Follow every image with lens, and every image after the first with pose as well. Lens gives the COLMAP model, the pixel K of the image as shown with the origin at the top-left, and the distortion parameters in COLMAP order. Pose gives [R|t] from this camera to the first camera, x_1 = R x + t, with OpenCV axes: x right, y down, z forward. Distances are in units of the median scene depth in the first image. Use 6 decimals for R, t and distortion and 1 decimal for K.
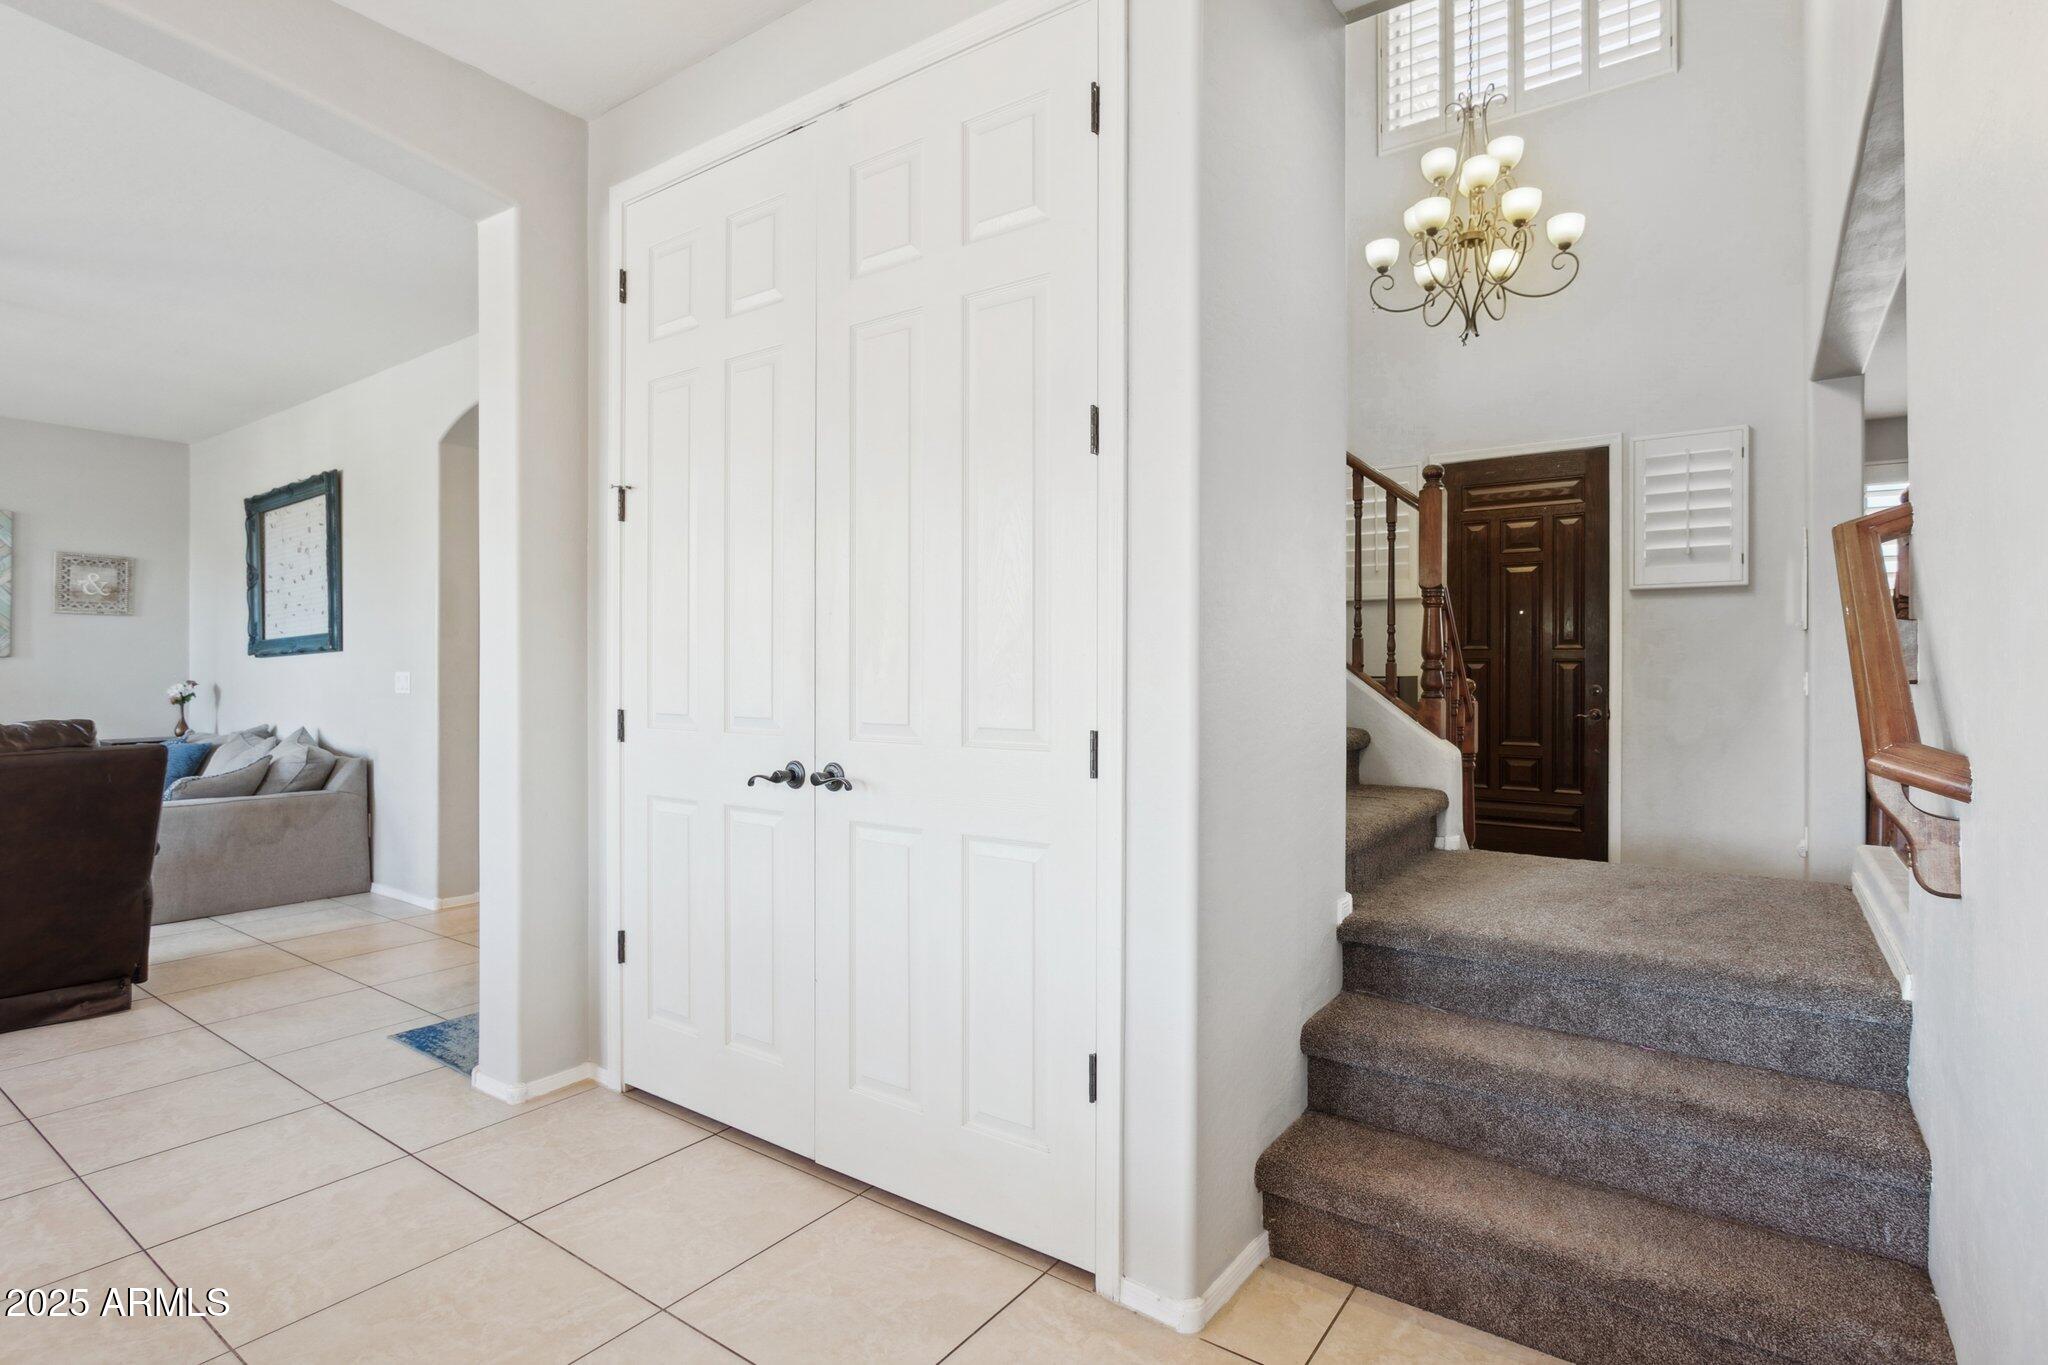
lens RADIAL K [[1017.2, 0, 1018.2], [0, 1017.2, 678.2], [0, 0, 1]] dist [-0.007342, -0.000441]
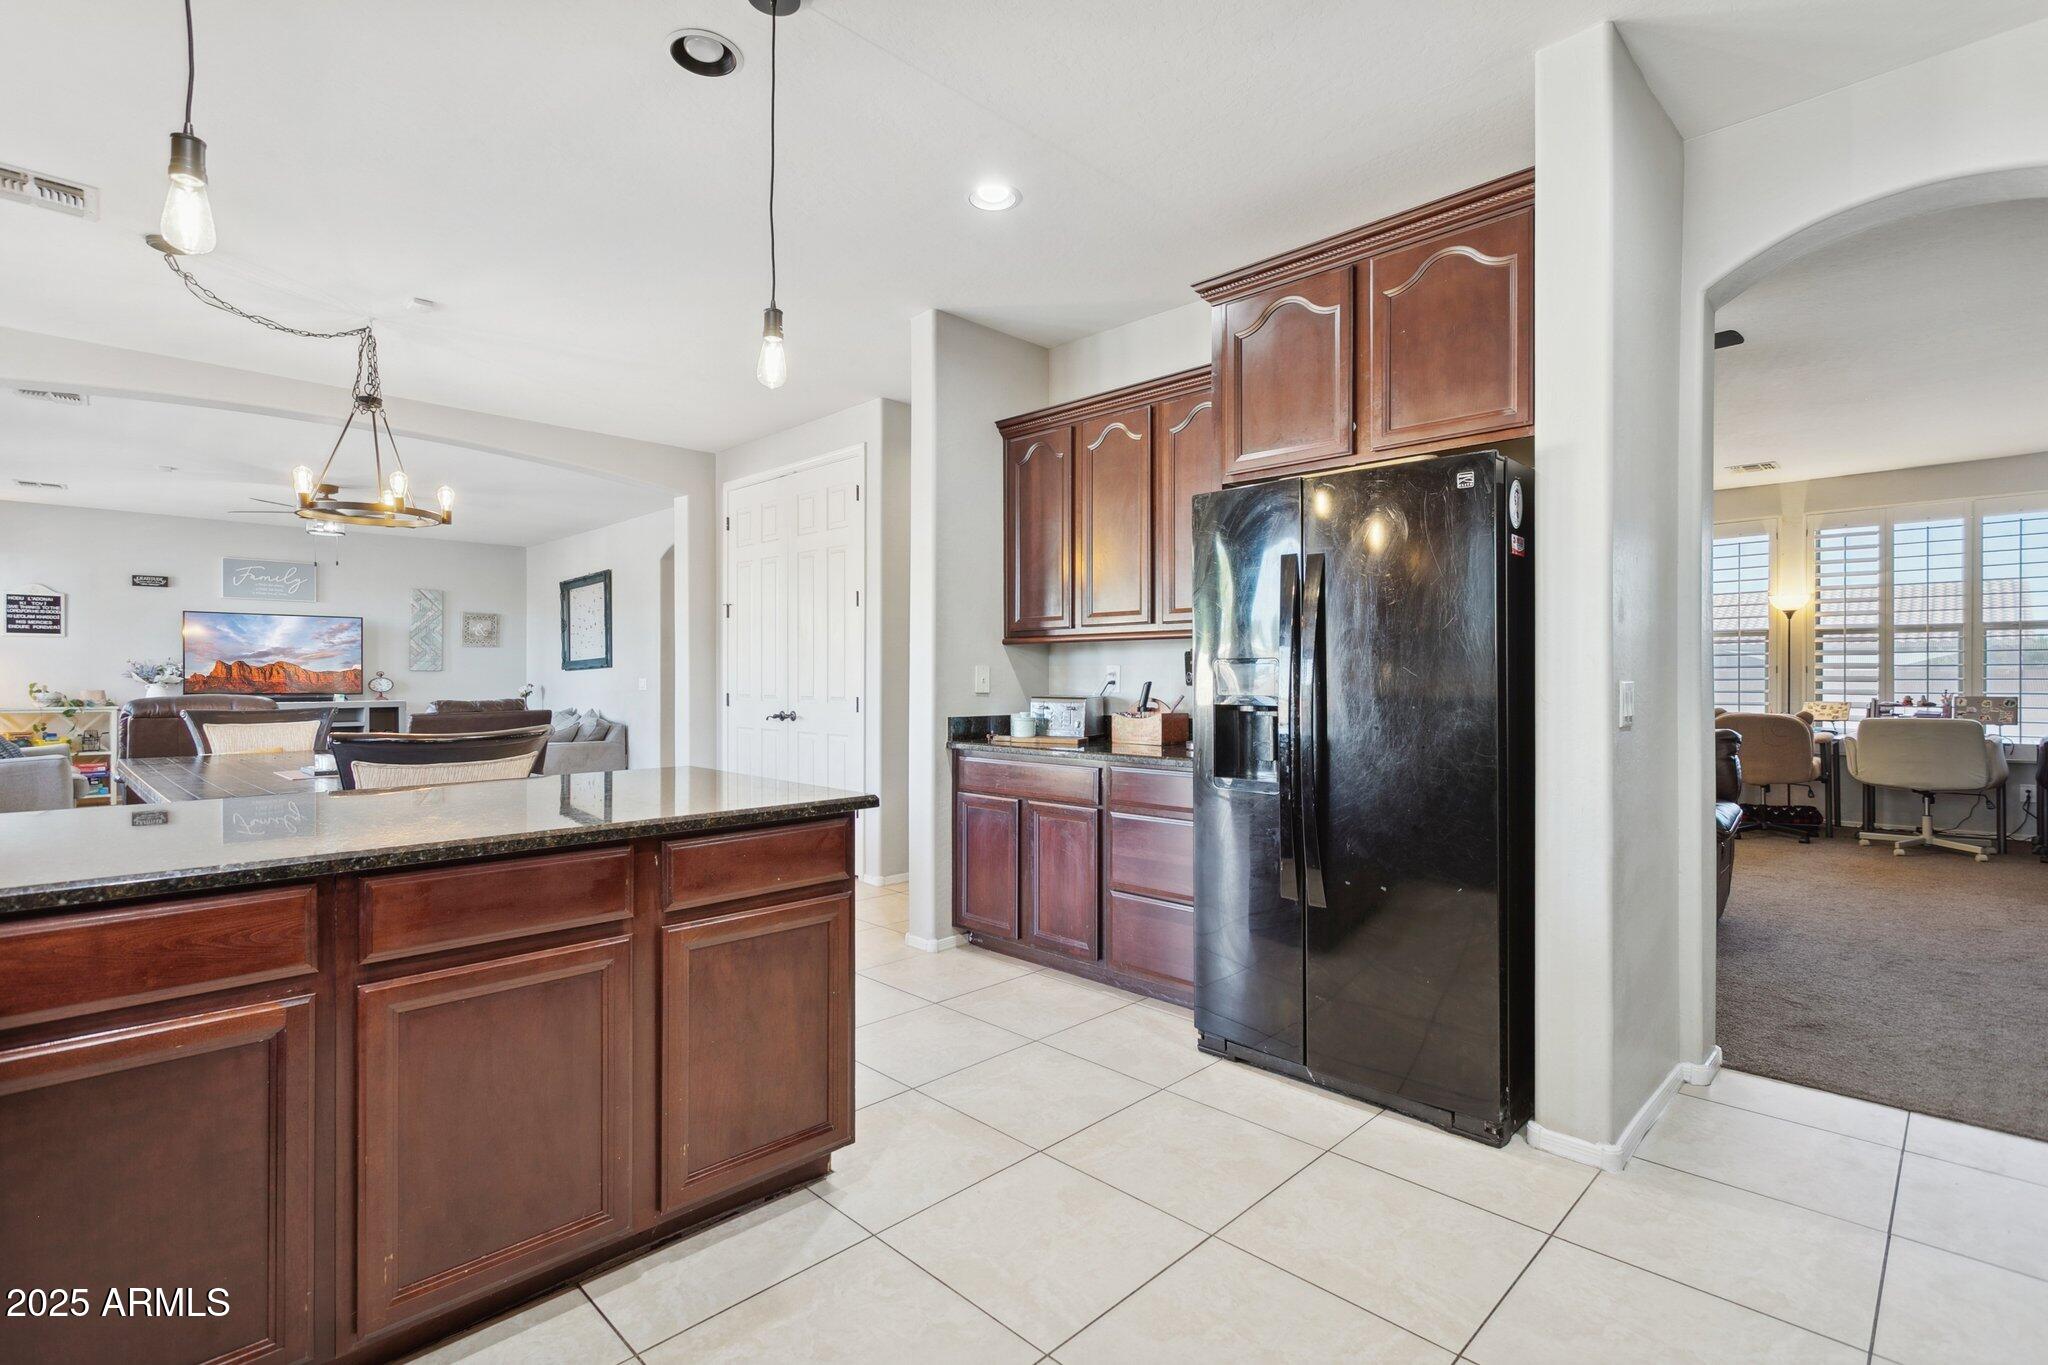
lens RADIAL K [[961.2, 0, 1028.5], [0, 961.2, 680.6], [0, 0, 1]] dist [0.002331, 0.000054]
pose [[0.987787, -0.002179, -0.155798, 0.362849], [0.001688, 0.999993, -0.003282, 0.004648], [0.155804, 0.002979, 0.987784, -0.625410]]
